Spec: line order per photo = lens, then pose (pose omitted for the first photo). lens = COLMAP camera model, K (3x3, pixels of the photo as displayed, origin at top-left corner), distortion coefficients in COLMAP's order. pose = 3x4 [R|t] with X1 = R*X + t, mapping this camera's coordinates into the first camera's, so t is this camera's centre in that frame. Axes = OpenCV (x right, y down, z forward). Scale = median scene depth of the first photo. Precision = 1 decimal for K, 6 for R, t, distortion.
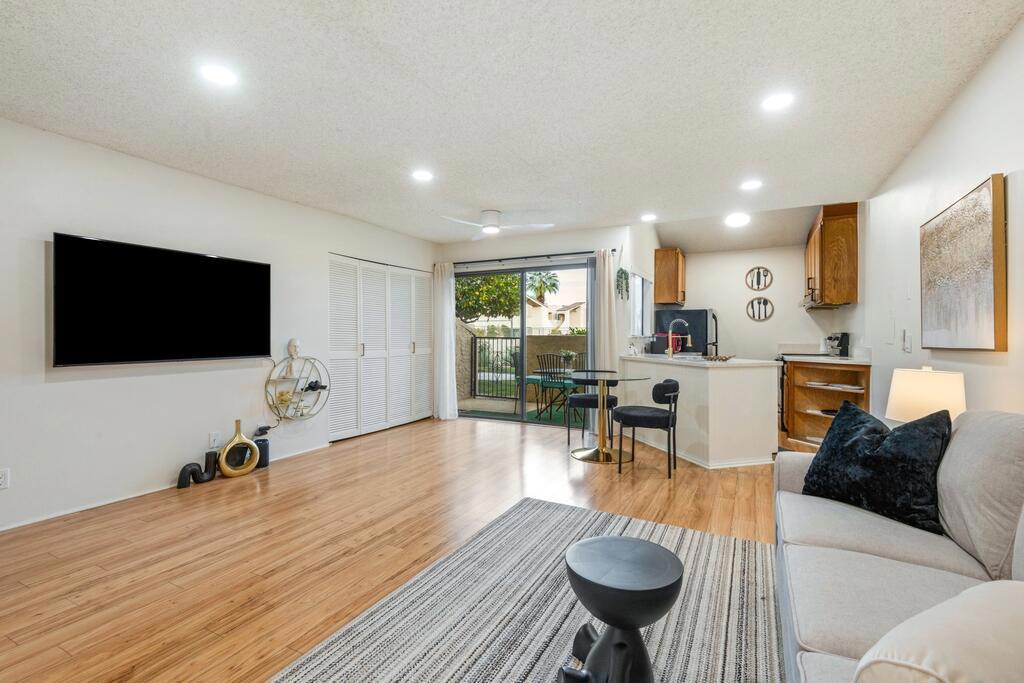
lens RADIAL K [[458.7, 0, 504.2], [0, 458.7, 335.6], [0, 0, 1]] dist [0.011211, -0.000072]
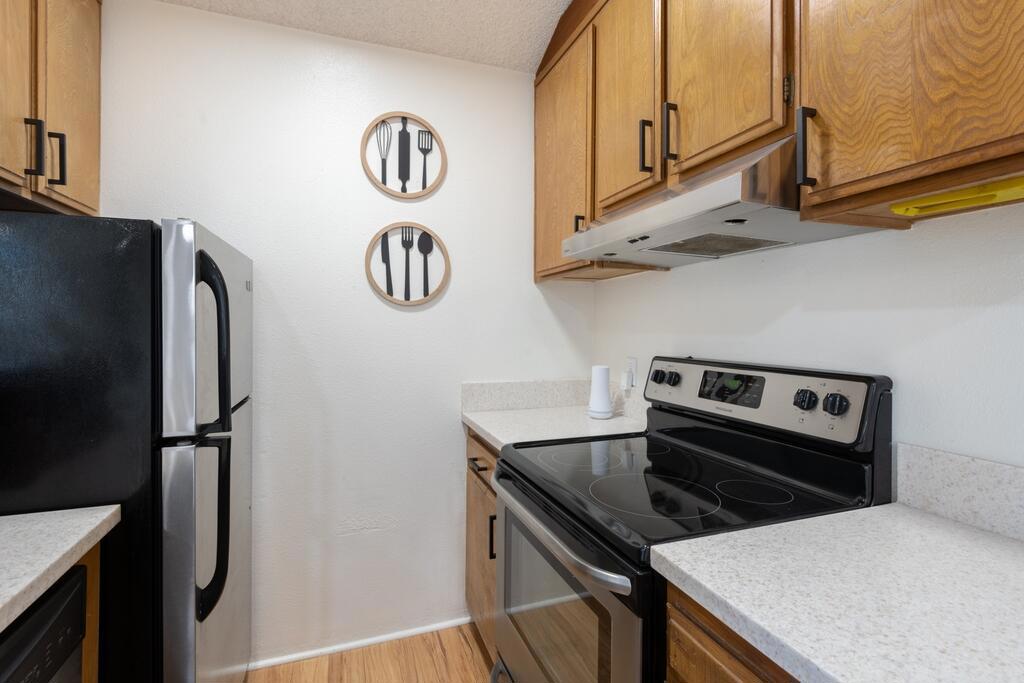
lens RADIAL K [[482.7, 0, 513.3], [0, 482.7, 331.2], [0, 0, 1]] dist [0.040688, -0.022147]
pose [[0.662420, -0.006705, 0.749103, 0.400673], [-0.003437, 0.999922, 0.011989, -0.022479], [-0.749125, -0.010516, 0.662345, 0.807135]]
